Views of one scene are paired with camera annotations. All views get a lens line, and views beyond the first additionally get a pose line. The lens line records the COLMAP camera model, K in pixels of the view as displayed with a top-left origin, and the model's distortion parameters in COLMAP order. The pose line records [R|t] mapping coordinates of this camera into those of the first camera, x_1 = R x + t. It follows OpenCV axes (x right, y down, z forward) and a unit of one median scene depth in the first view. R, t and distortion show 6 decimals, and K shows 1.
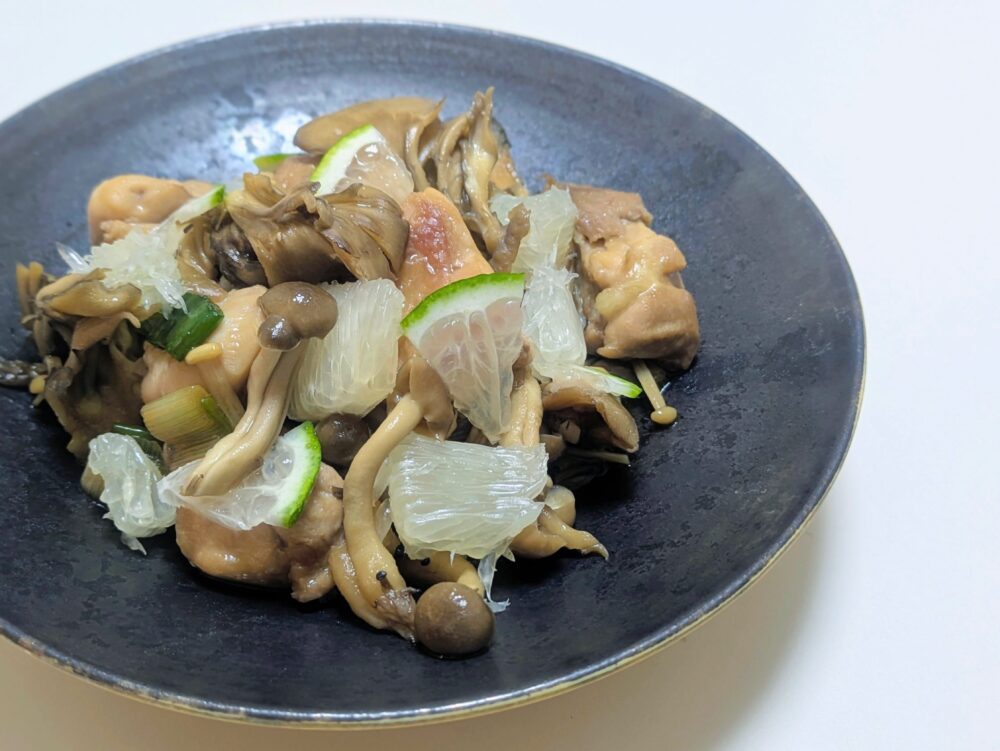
lens RADIAL K [[1367.3, 0, 501.7], [0, 1367.3, 373.9], [0, 0, 1]] dist [0.006031, 0.000000]
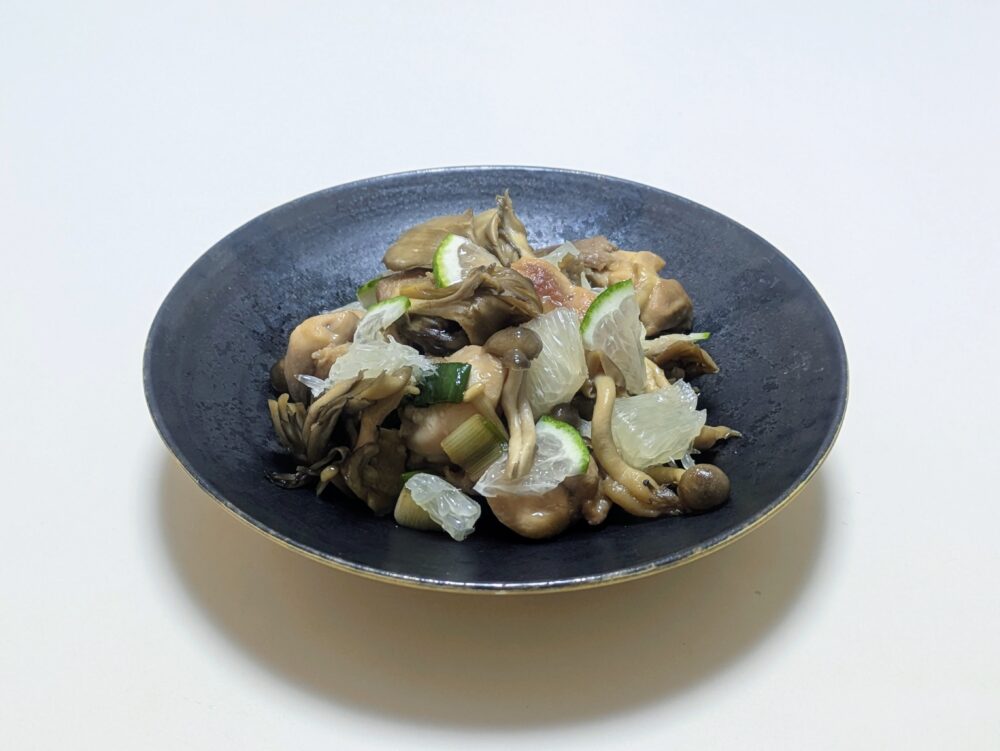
lens RADIAL K [[1367.3, 0, 499.7], [0, 1367.3, 376.7], [0, 0, 1]] dist [0.006031, 0.000000]
pose [[0.876436, -0.320688, 0.359192, -0.687906], [0.362231, 0.930579, -0.053024, 0.055818], [-0.317253, 0.176583, 0.931756, -0.355652]]
